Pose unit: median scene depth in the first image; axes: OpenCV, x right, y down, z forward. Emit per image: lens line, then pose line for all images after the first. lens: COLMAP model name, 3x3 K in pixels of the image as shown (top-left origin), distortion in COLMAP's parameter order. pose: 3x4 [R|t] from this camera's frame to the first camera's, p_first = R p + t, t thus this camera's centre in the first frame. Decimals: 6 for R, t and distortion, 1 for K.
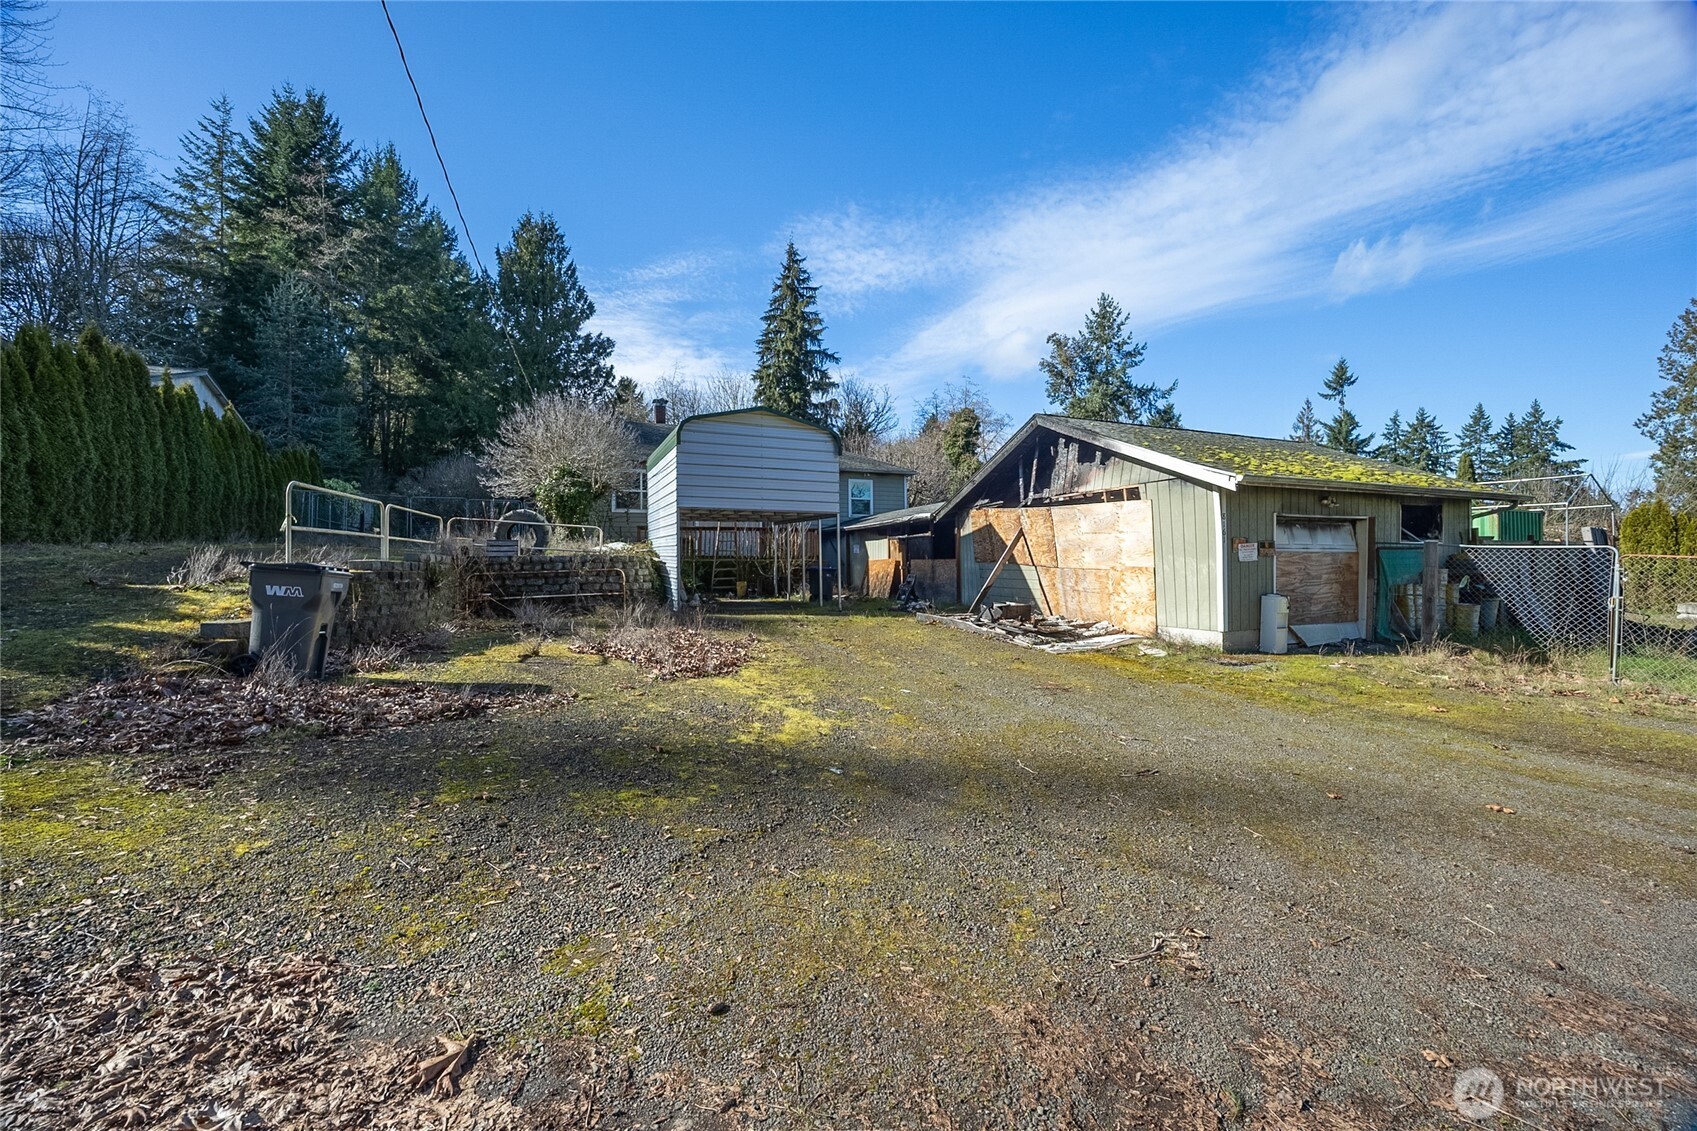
lens RADIAL K [[645.0, 0, 848.5], [0, 645.0, 565.5], [0, 0, 1]] dist [-0.029118, 0.006337]
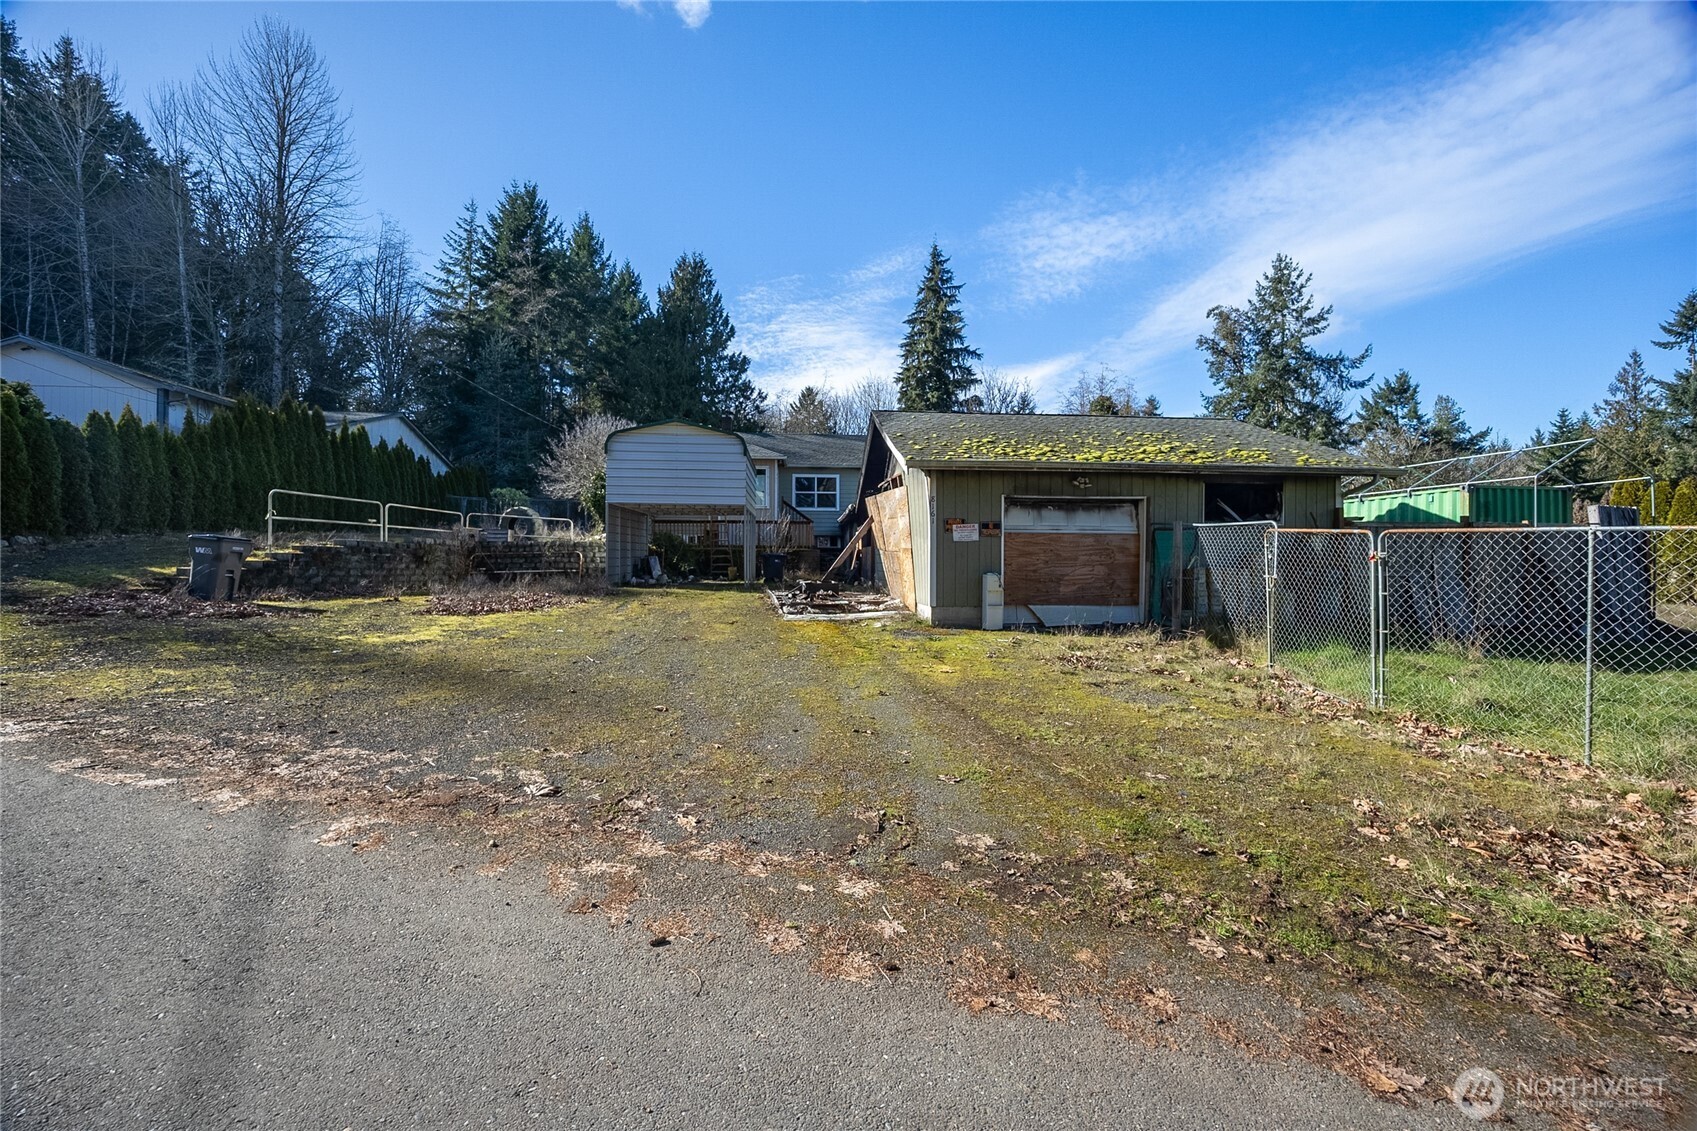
lens RADIAL K [[645.0, 0, 848.5], [0, 645.0, 565.5], [0, 0, 1]] dist [-0.029118, 0.006337]
pose [[0.948947, 0.011478, -0.315227, 0.156673], [-0.010988, 0.999934, 0.003329, 0.006394], [0.315245, 0.000304, 0.949010, -0.014732]]
